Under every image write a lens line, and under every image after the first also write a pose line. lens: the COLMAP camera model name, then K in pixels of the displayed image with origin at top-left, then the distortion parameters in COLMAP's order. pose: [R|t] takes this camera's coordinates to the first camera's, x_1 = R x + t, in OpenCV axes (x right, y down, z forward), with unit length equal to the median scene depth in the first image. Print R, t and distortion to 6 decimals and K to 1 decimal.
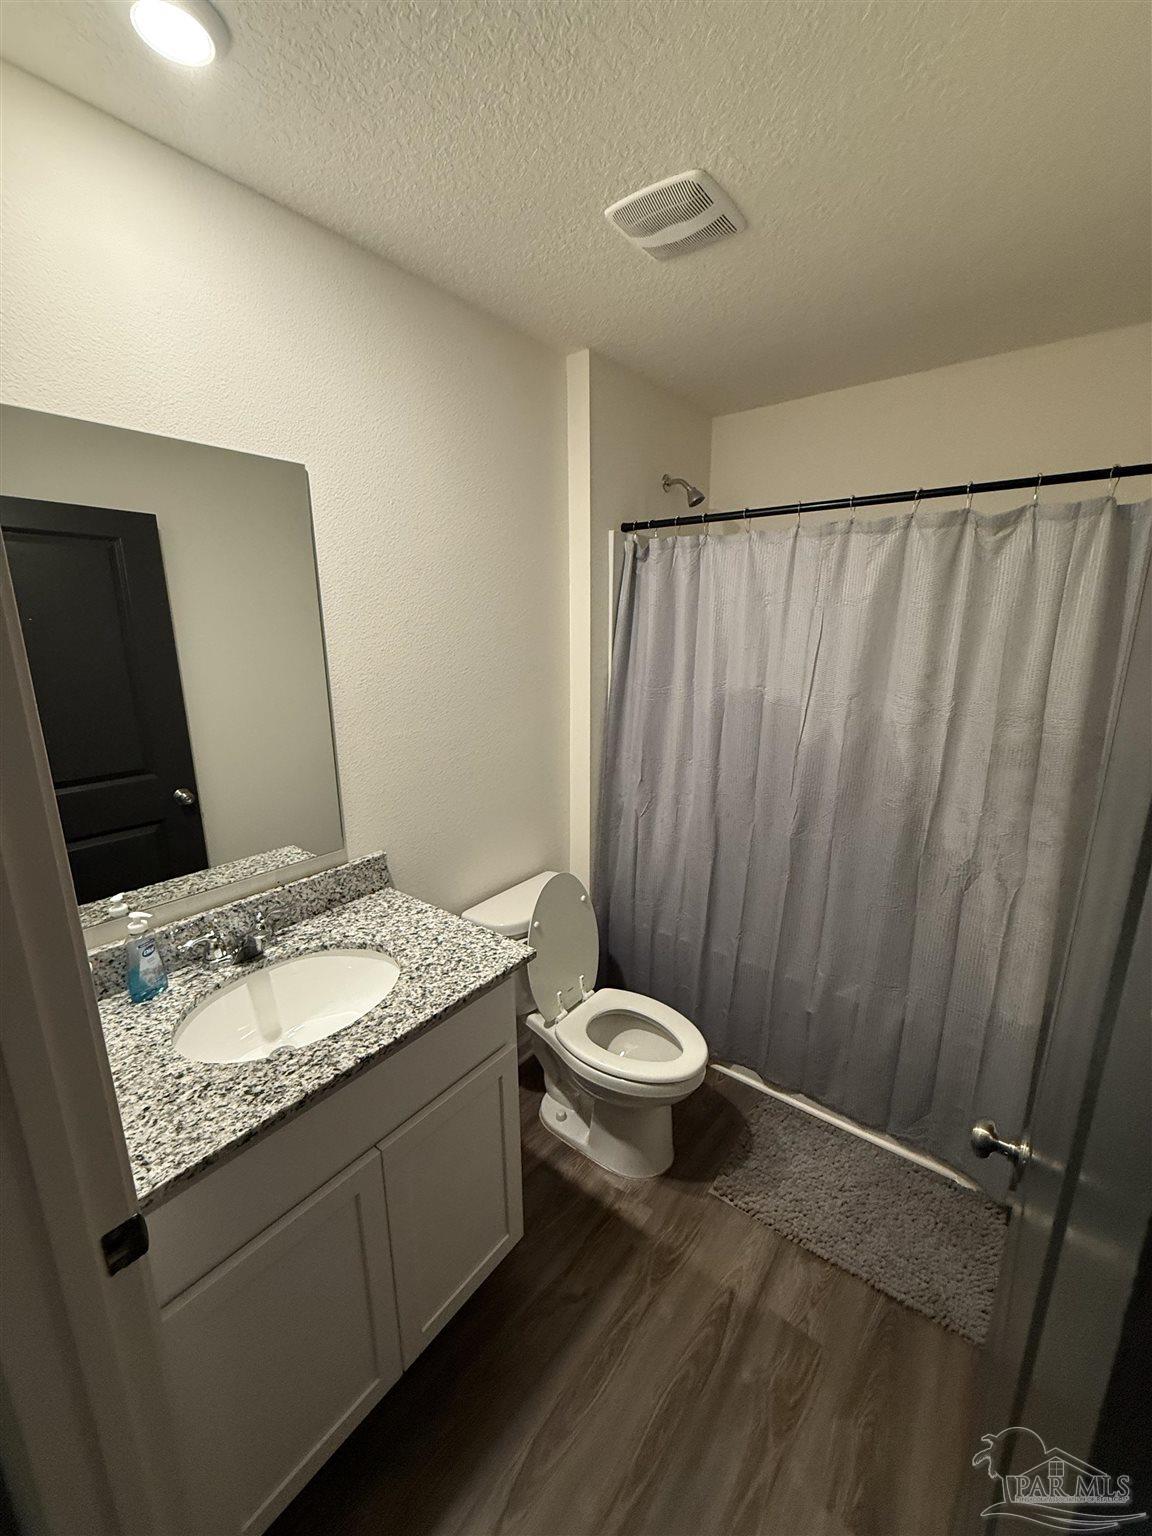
lens RADIAL K [[611.1, 0, 568.8], [0, 611.1, 772.8], [0, 0, 1]] dist [0.003496, -0.000982]
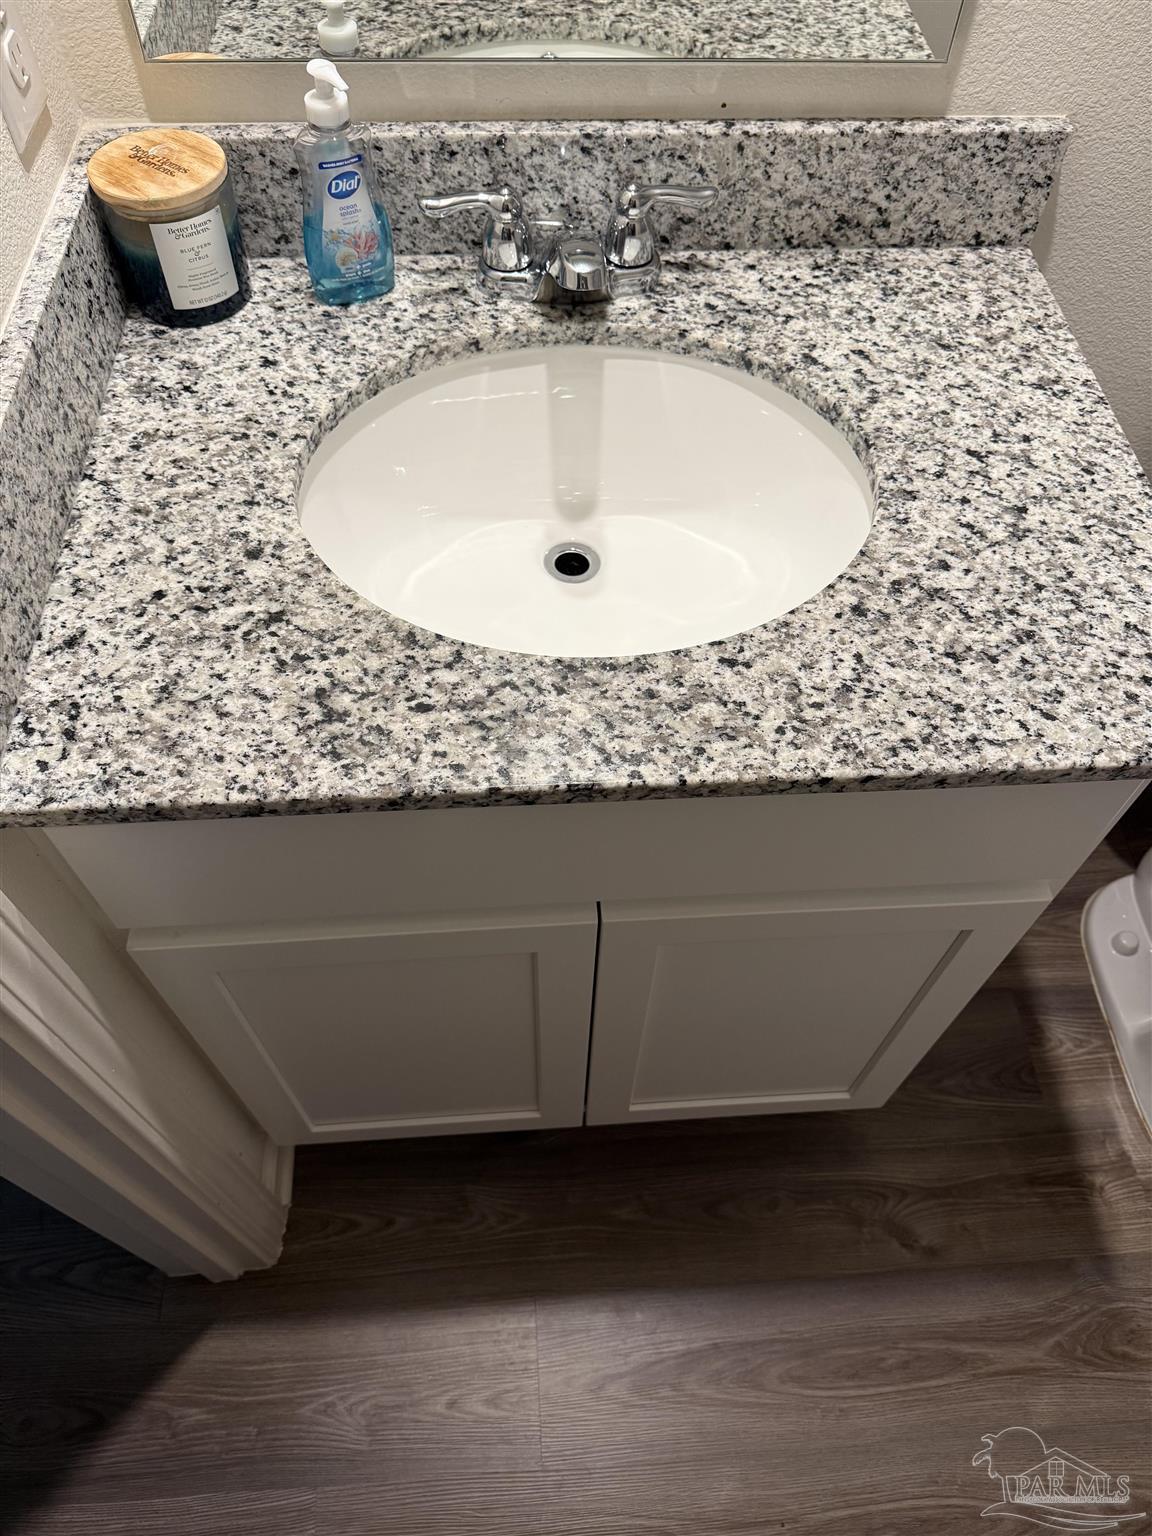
lens RADIAL K [[1076.7, 0, 603.5], [0, 1076.7, 769.0], [0, 0, 1]] dist [0.054235, -0.074805]
pose [[0.683251, 0.625151, -0.377299, -0.068620], [-0.213016, 0.664894, 0.715920, 0.008749], [0.698421, -0.408782, 0.587456, 0.456670]]
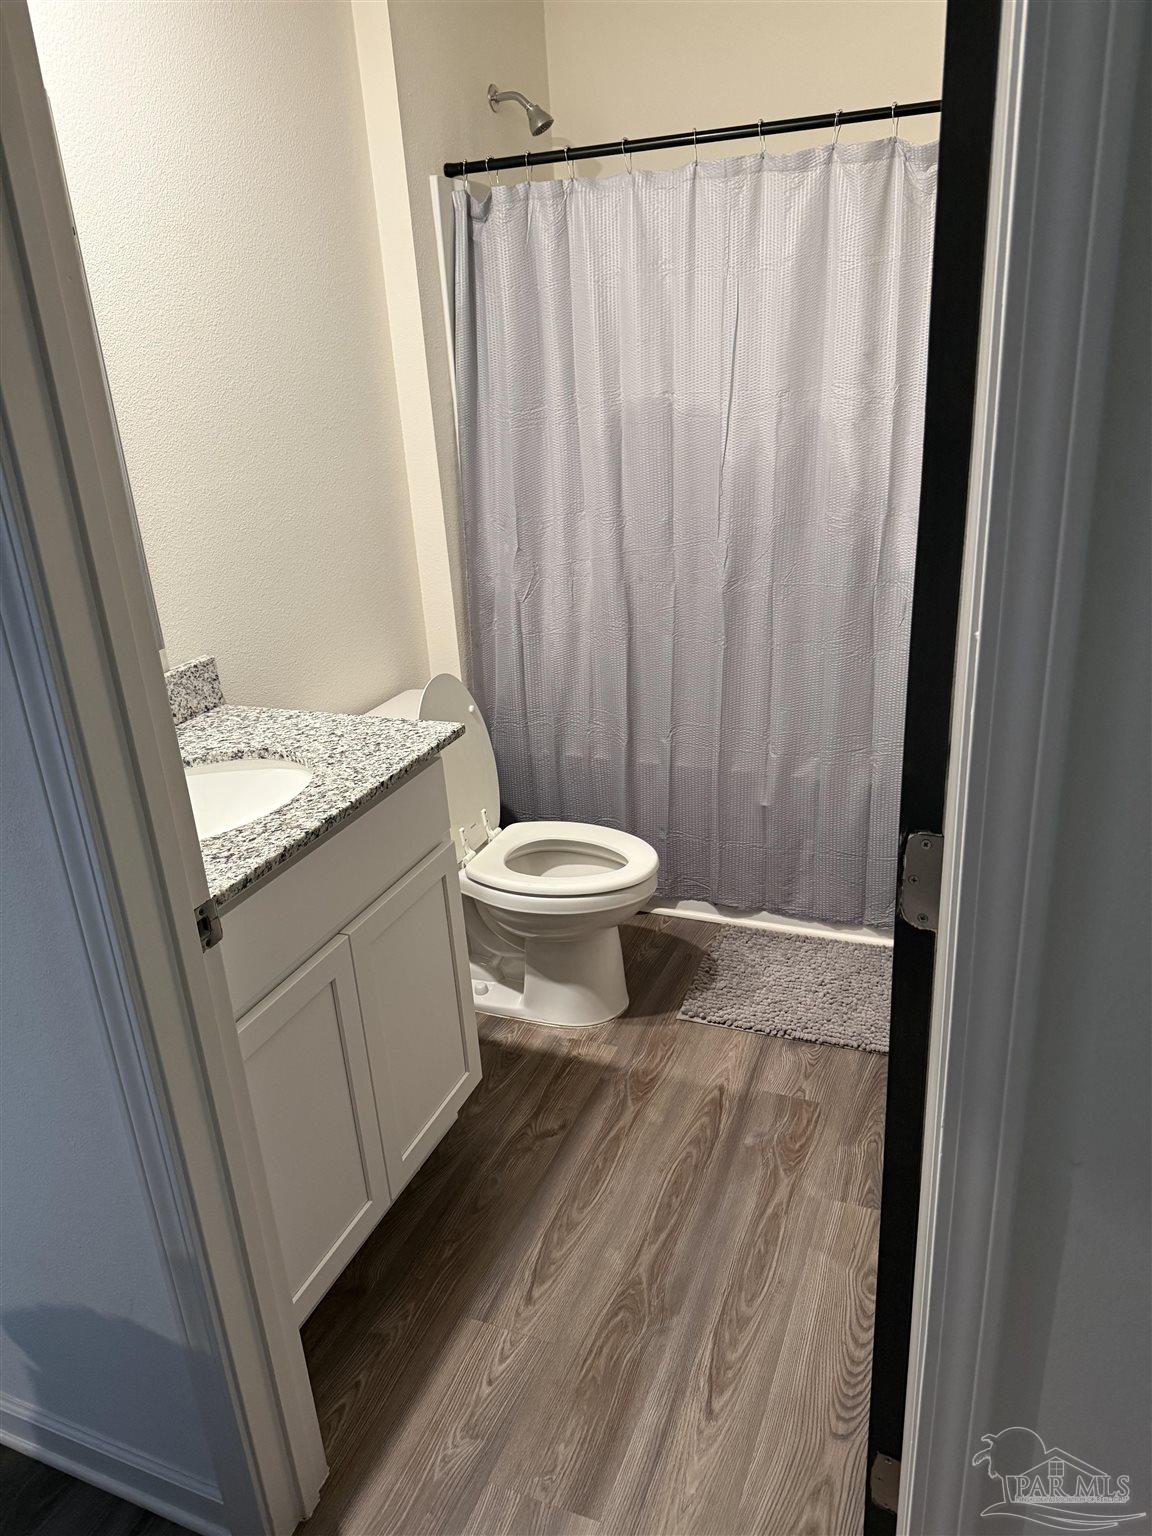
lens RADIAL K [[1076.7, 0, 560.2], [0, 1076.7, 787.2], [0, 0, 1]] dist [0.054235, -0.074805]
pose [[0.961554, -0.150208, 0.229893, -0.255406], [0.118389, 0.982099, 0.146513, 0.164687], [-0.247785, -0.113663, 0.962124, -0.405930]]
